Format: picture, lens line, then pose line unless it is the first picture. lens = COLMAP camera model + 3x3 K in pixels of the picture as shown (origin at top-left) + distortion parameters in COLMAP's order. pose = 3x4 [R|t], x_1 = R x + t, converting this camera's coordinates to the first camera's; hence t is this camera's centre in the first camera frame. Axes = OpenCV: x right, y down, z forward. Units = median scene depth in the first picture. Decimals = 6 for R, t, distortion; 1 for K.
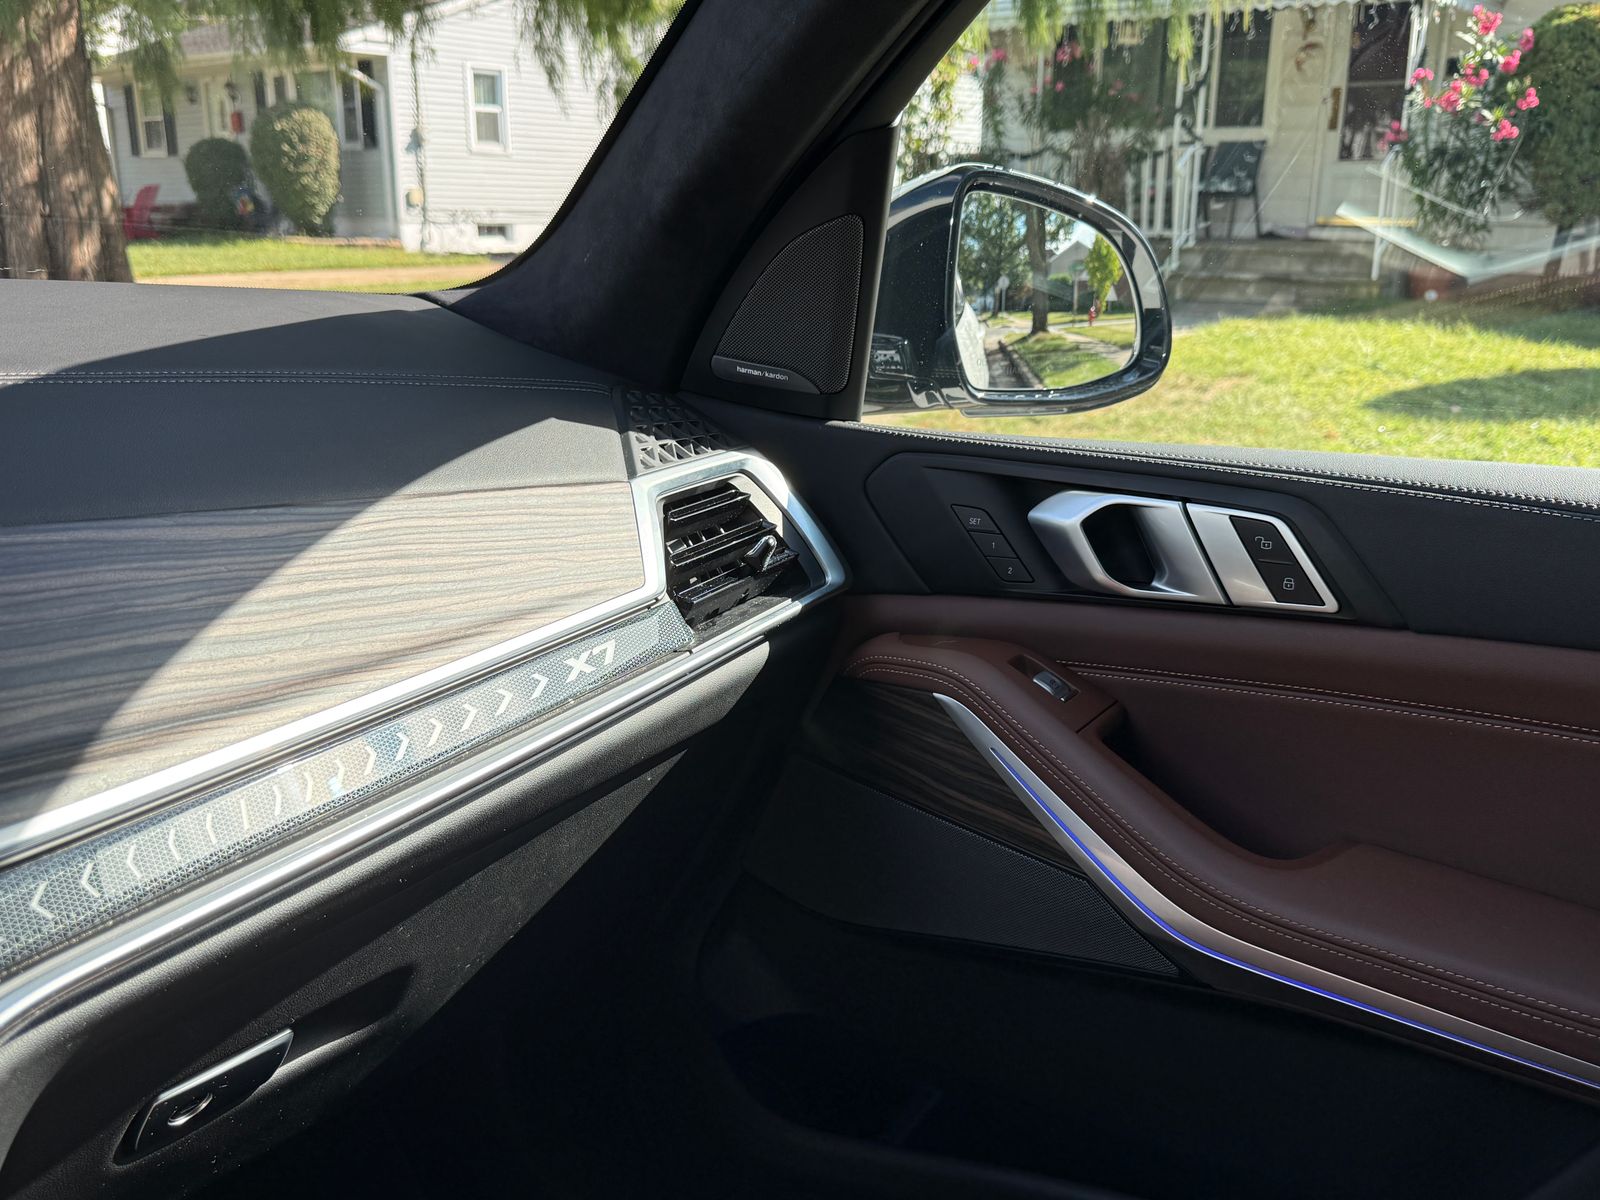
lens RADIAL K [[1360.6, 0, 793.8], [0, 1360.6, 604.2], [0, 0, 1]] dist [0.018919, -0.055226]
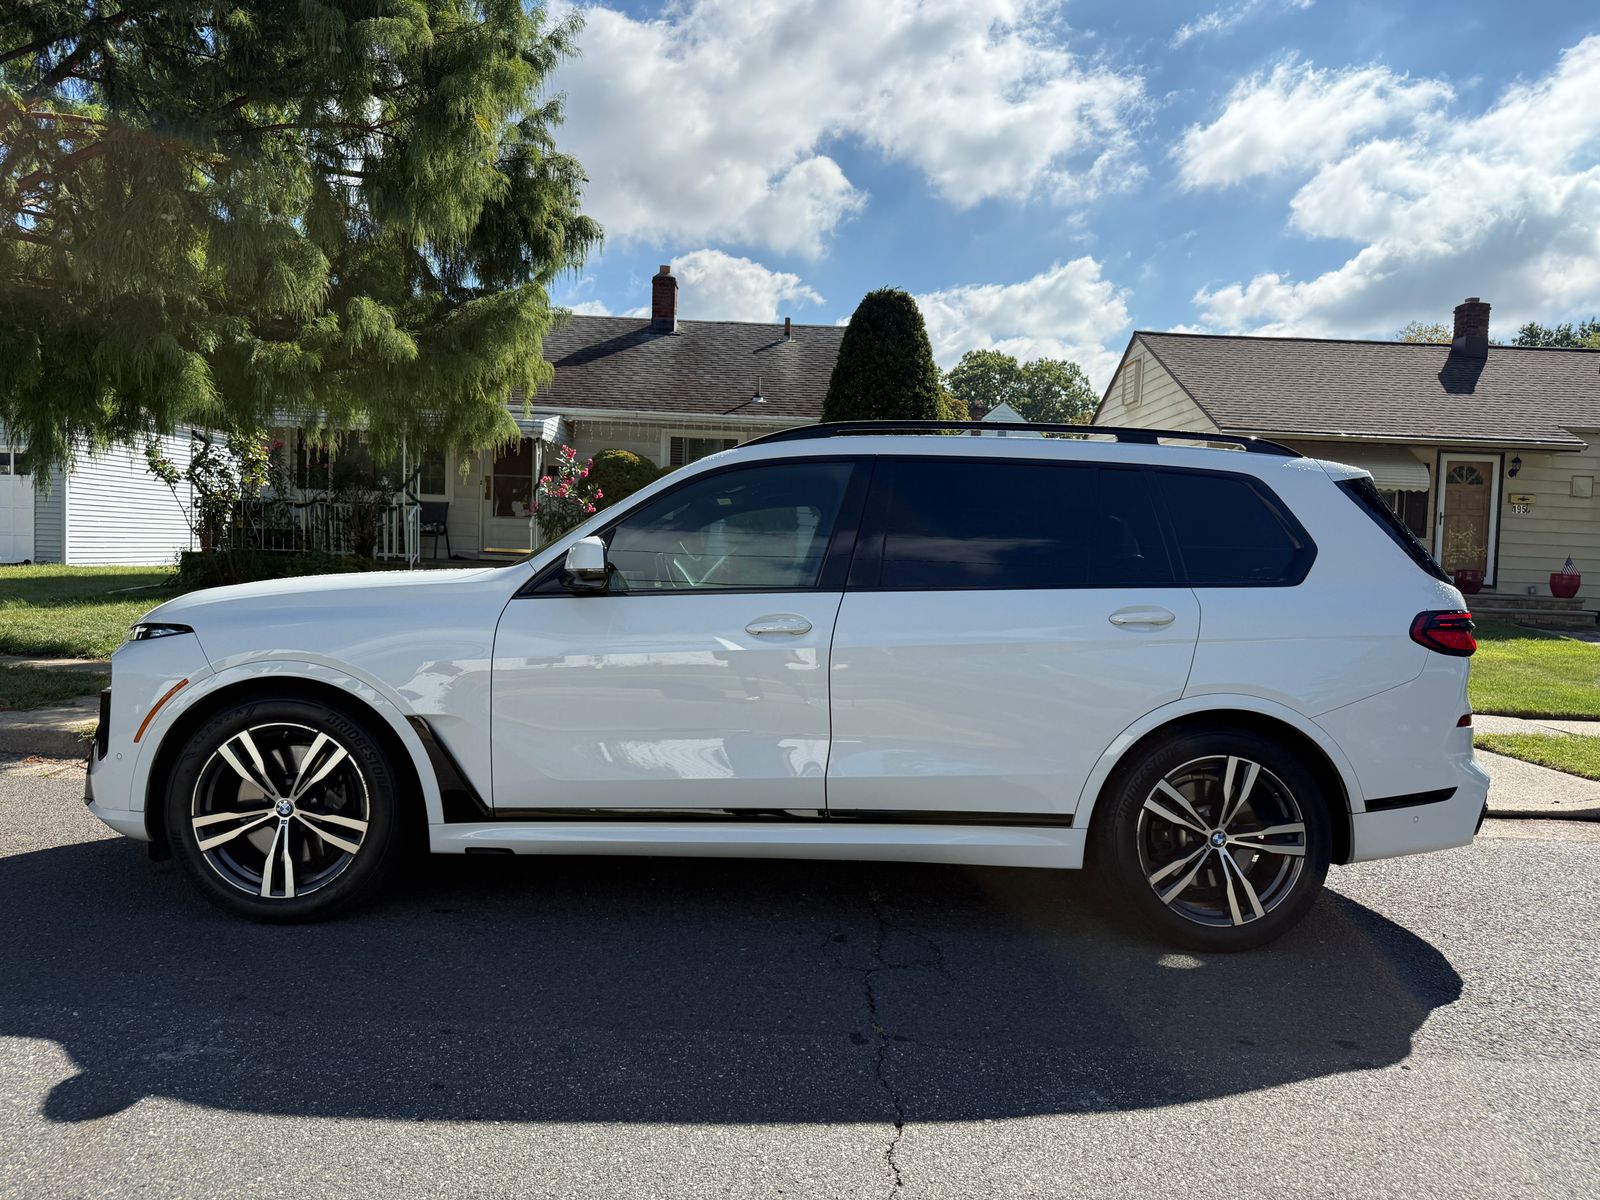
lens RADIAL K [[1123.2, 0, 805.5], [0, 1123.2, 604.1], [0, 0, 1]] dist [0.037639, -0.046586]
pose [[0.760255, -0.008099, 0.649575, -0.243143], [0.149652, 0.975212, -0.162991, 0.081323], [-0.632153, 0.221125, 0.742621, -0.310400]]
